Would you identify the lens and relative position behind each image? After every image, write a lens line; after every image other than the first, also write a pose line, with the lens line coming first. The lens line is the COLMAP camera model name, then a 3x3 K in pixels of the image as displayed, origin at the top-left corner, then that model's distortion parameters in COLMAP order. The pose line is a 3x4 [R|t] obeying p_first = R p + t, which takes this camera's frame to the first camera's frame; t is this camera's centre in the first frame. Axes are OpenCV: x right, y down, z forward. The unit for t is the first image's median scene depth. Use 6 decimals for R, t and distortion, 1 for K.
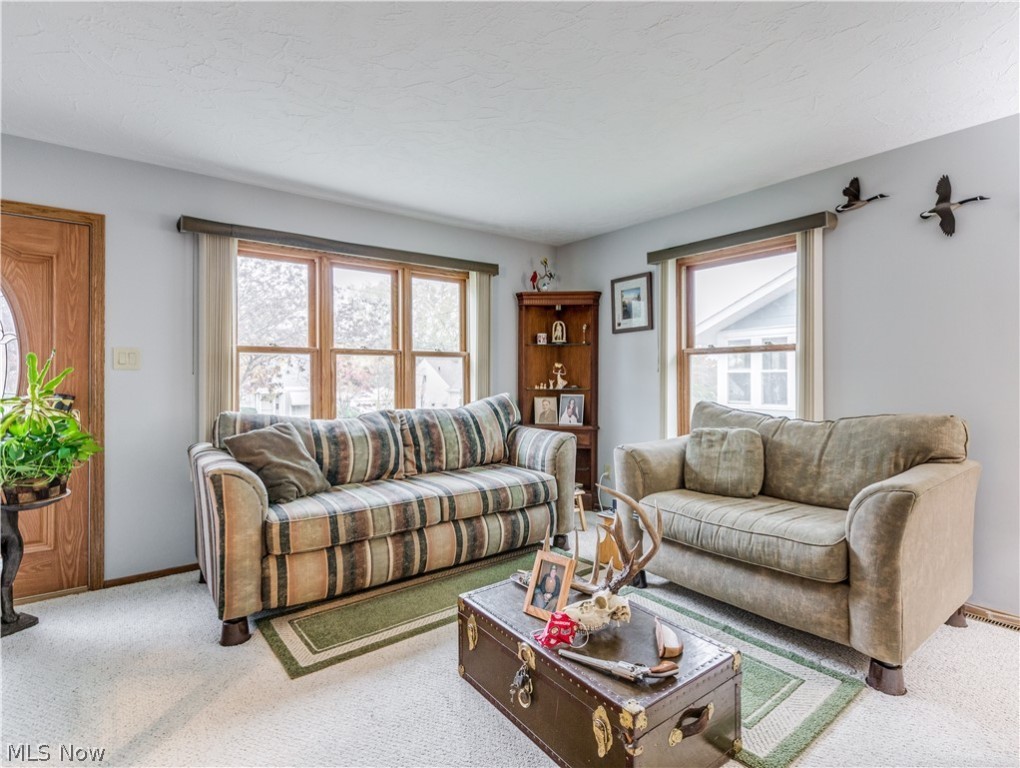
lens RADIAL K [[519.7, 0, 511.0], [0, 519.7, 377.1], [0, 0, 1]] dist [-0.002210, 0.000401]
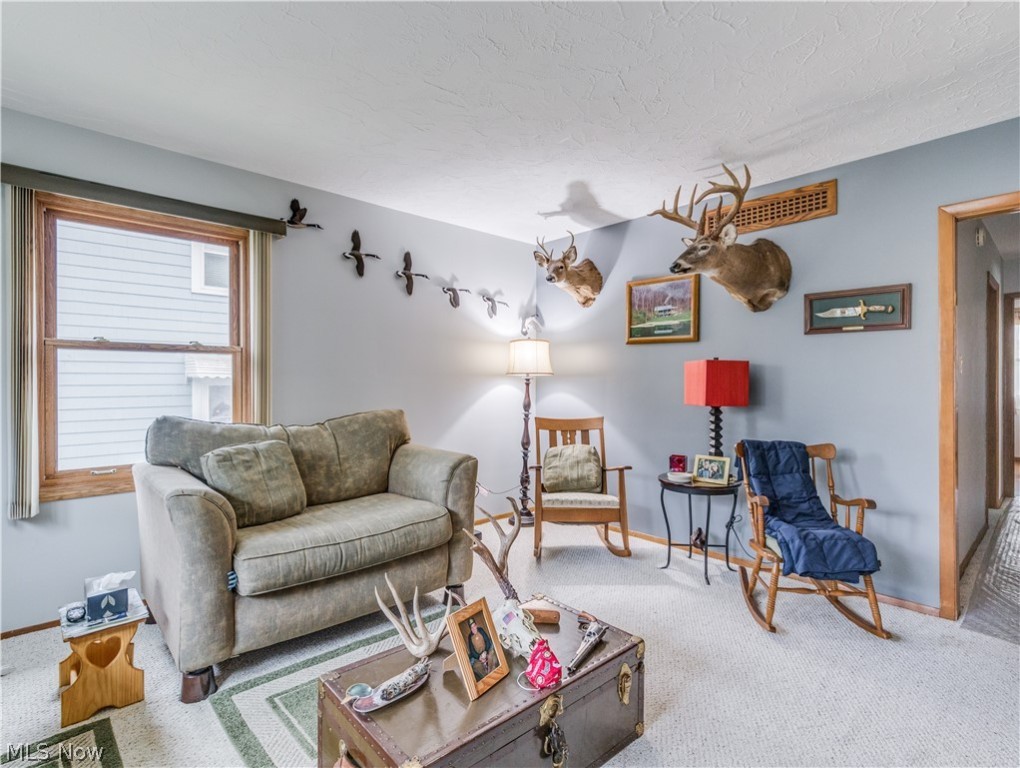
lens RADIAL K [[519.7, 0, 508.8], [0, 519.7, 387.0], [0, 0, 1]] dist [-0.002210, 0.000401]
pose [[-0.109468, -0.004333, 0.993981, -0.499239], [0.006726, 0.999964, 0.005099, 0.005876], [-0.993968, 0.007243, -0.109435, 0.729346]]
